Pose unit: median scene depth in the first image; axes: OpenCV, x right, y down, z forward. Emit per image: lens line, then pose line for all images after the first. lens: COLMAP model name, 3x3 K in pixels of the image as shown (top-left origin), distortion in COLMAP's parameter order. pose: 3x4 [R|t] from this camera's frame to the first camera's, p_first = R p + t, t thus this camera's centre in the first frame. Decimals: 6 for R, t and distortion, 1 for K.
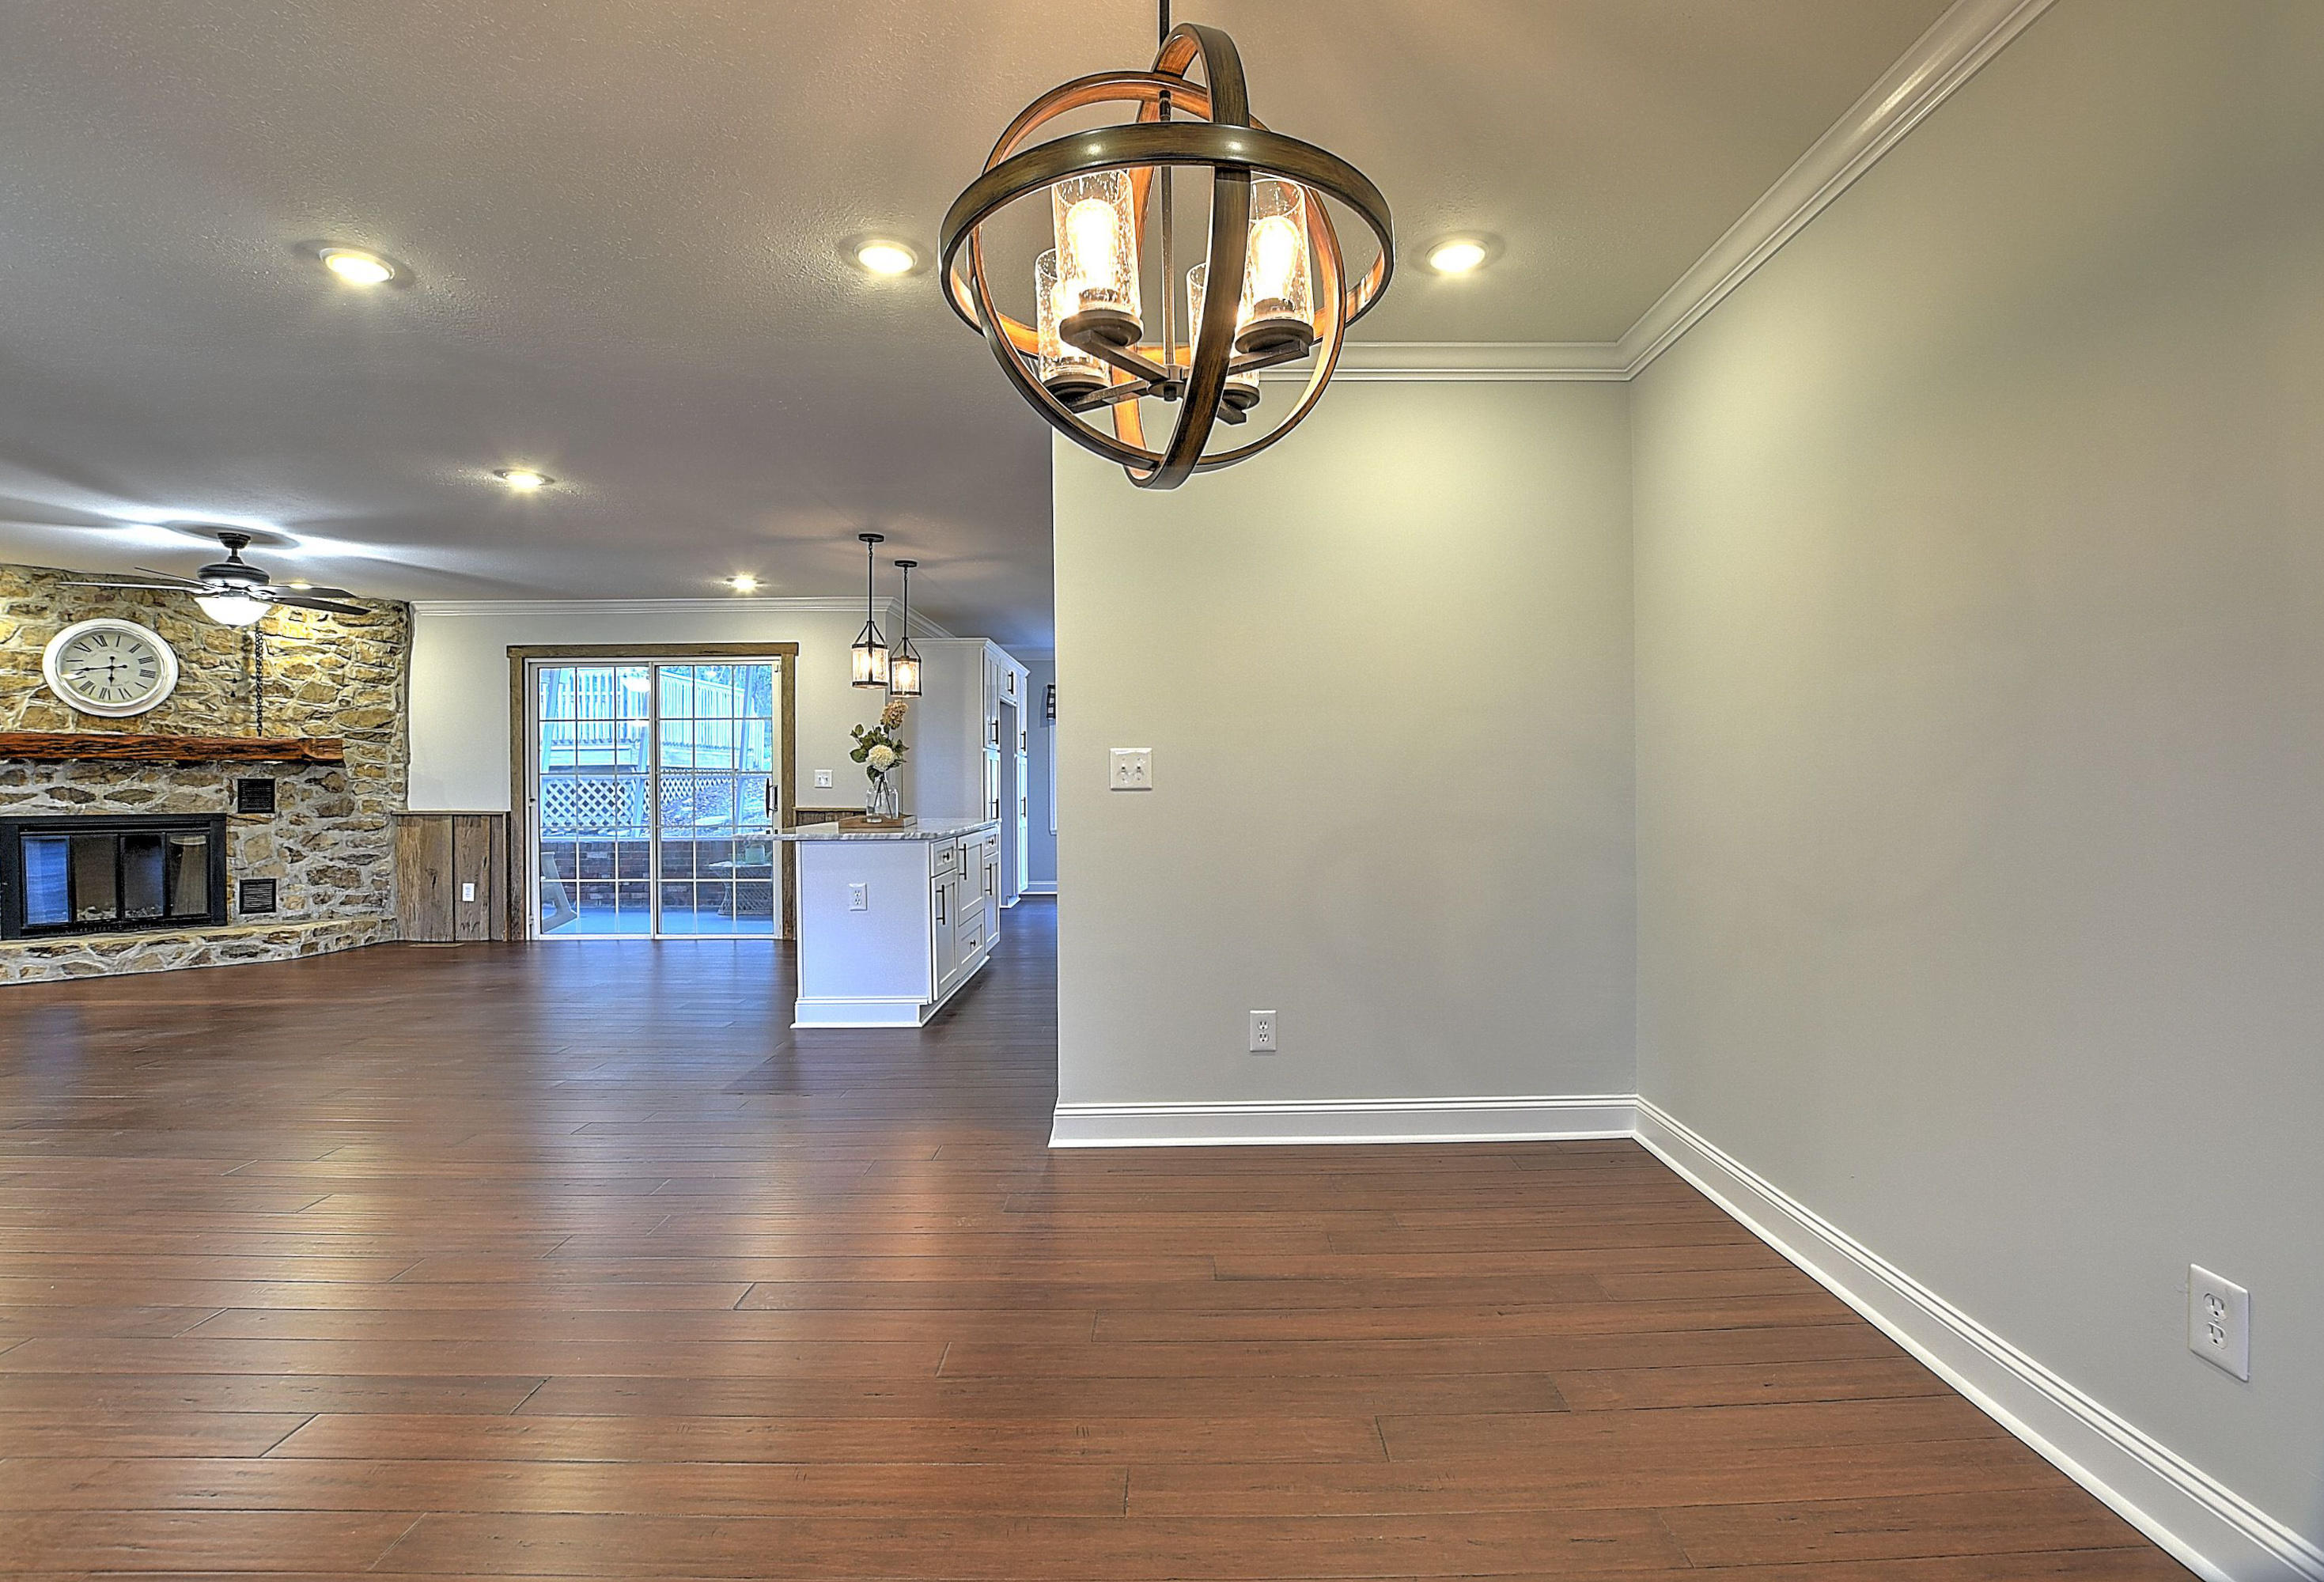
lens RADIAL K [[1040.6, 0, 1151.6], [0, 1040.6, 788.1], [0, 0, 1]] dist [-0.029403, 0.005920]
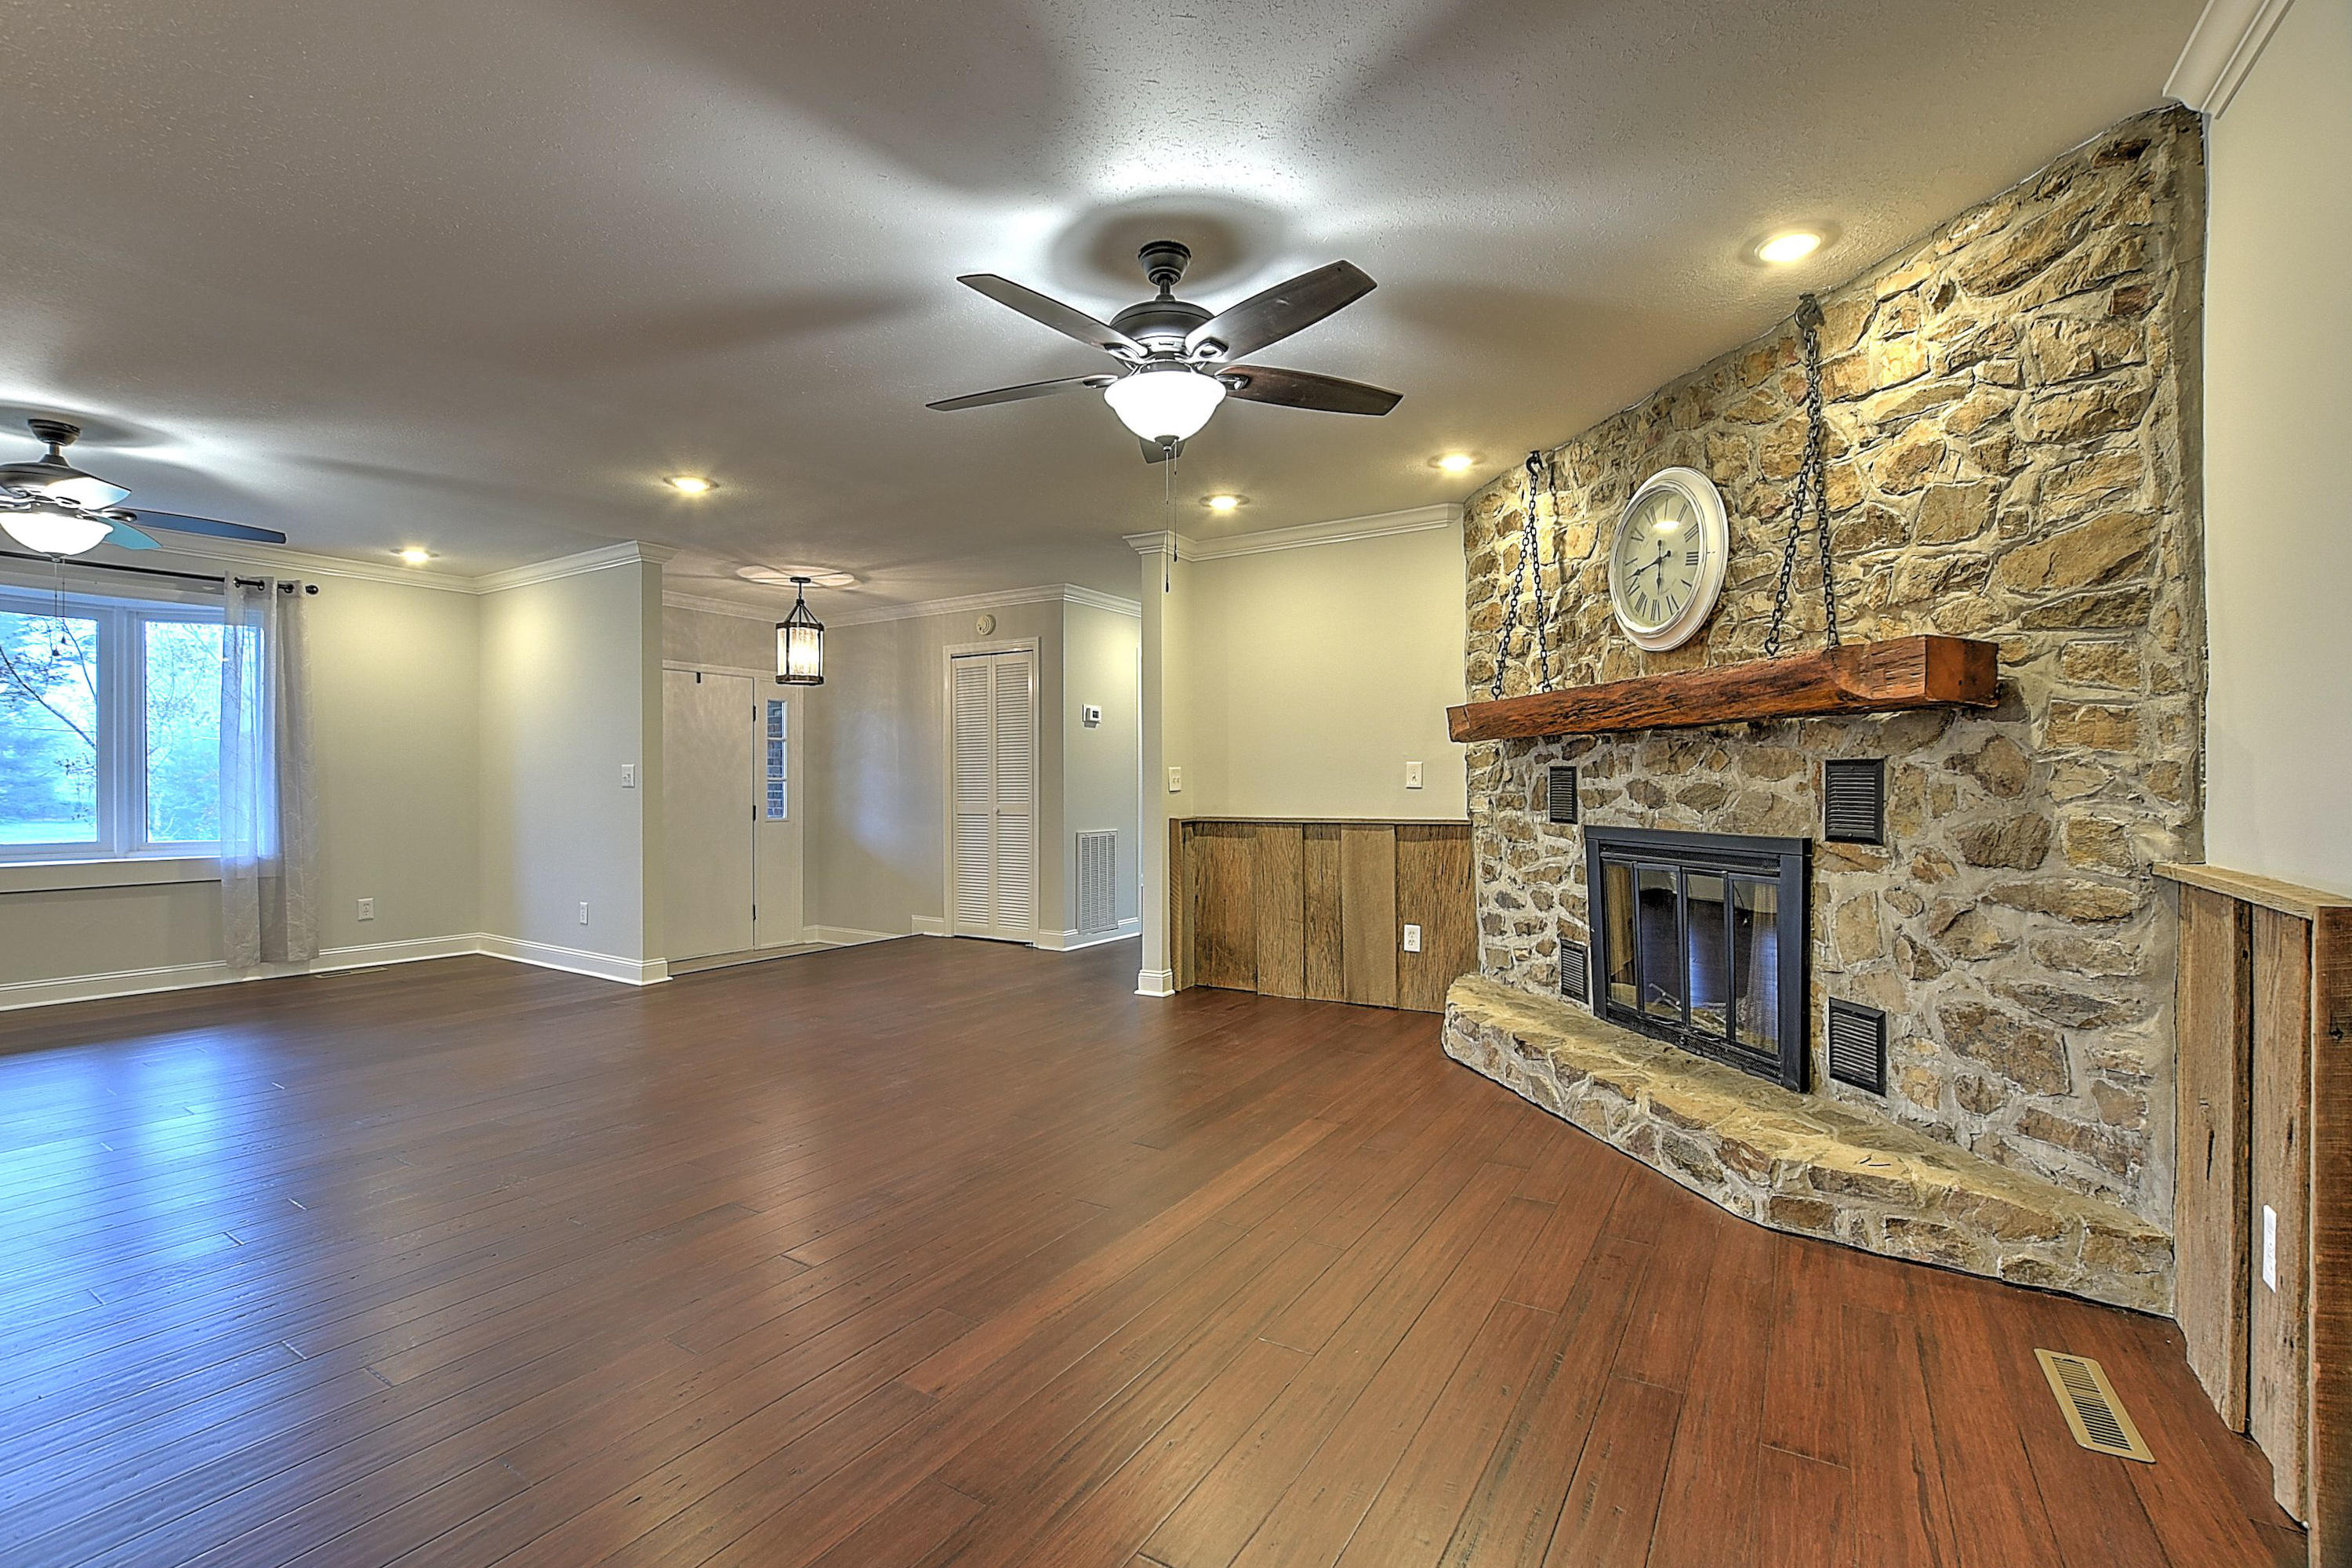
lens RADIAL K [[1036.5, 0, 1173.1], [0, 1036.5, 786.0], [0, 0, 1]] dist [-0.018969, -0.000196]
pose [[-0.523521, 0.005097, -0.851998, -0.388917], [0.000392, 0.999983, 0.005741, -0.000830], [0.852013, 0.002671, -0.523514, 1.000916]]
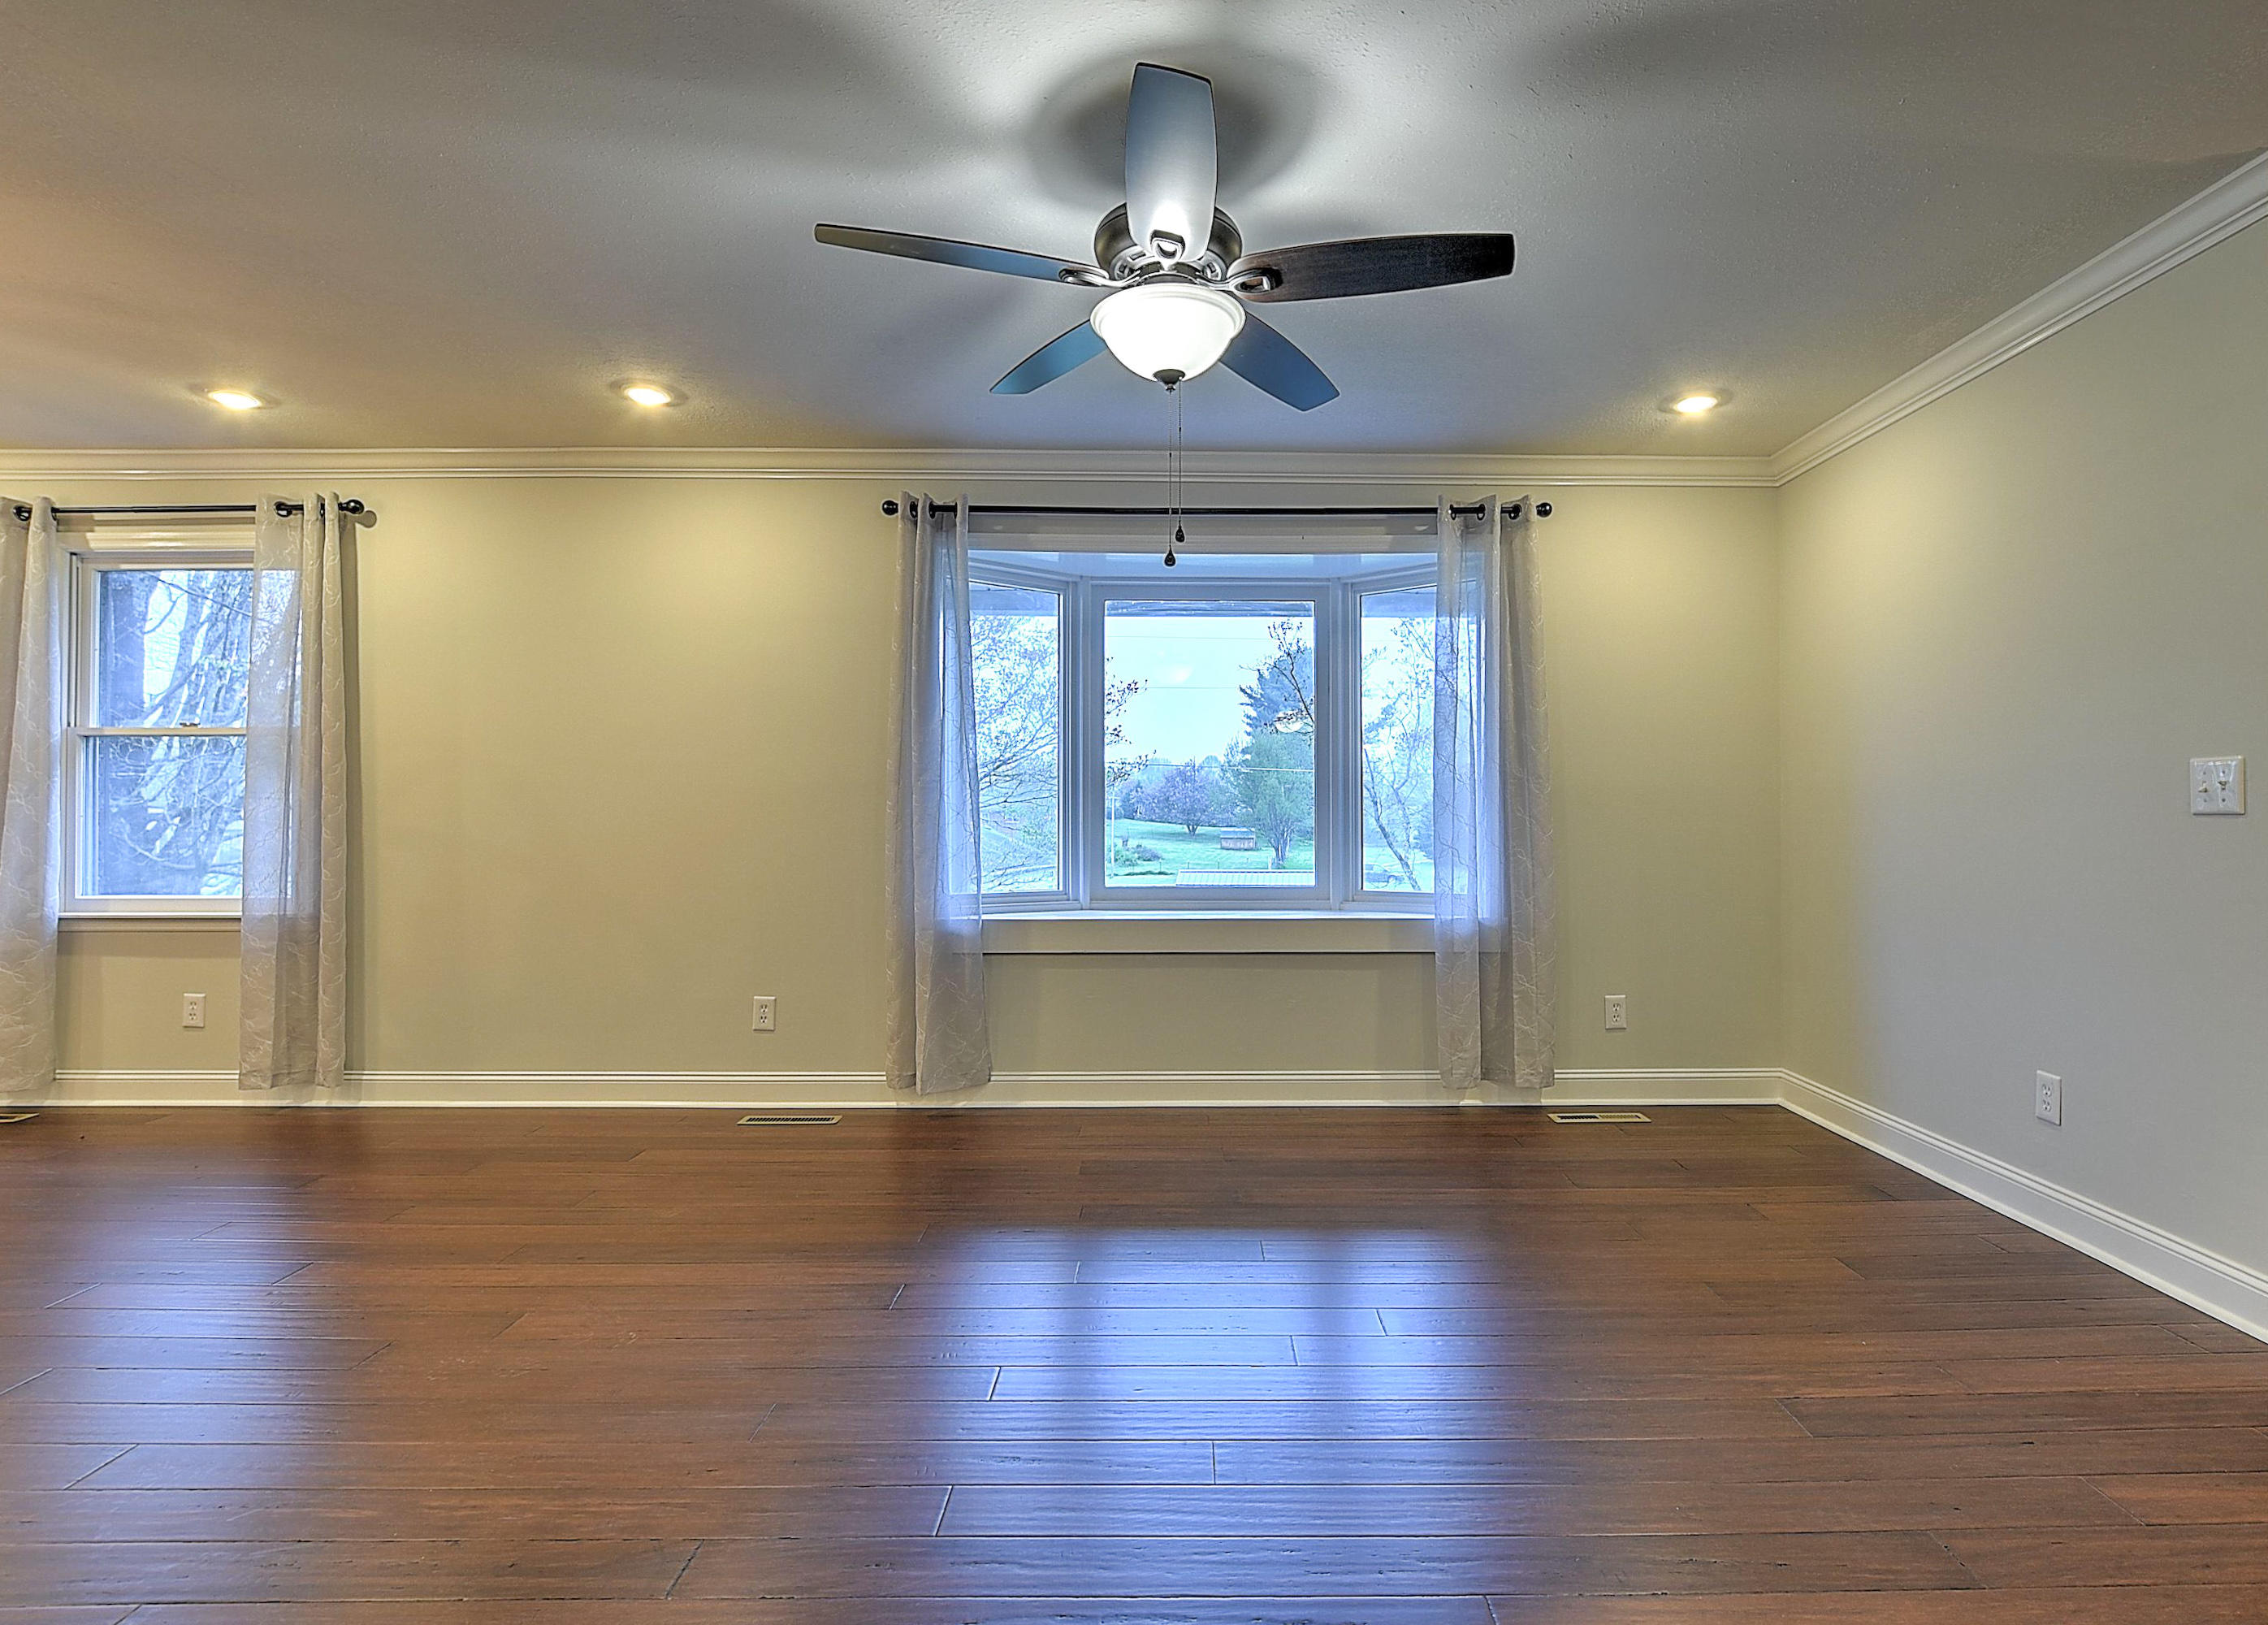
lens RADIAL K [[1060.5, 0, 1183.2], [0, 1060.5, 817.0], [0, 0, 1]] dist [-0.017394, 0.000613]
pose [[-0.999637, 0.005170, -0.026430, -0.534012], [0.005147, 0.999986, 0.000923, 0.004067], [0.026435, 0.000787, -0.999650, 0.491573]]
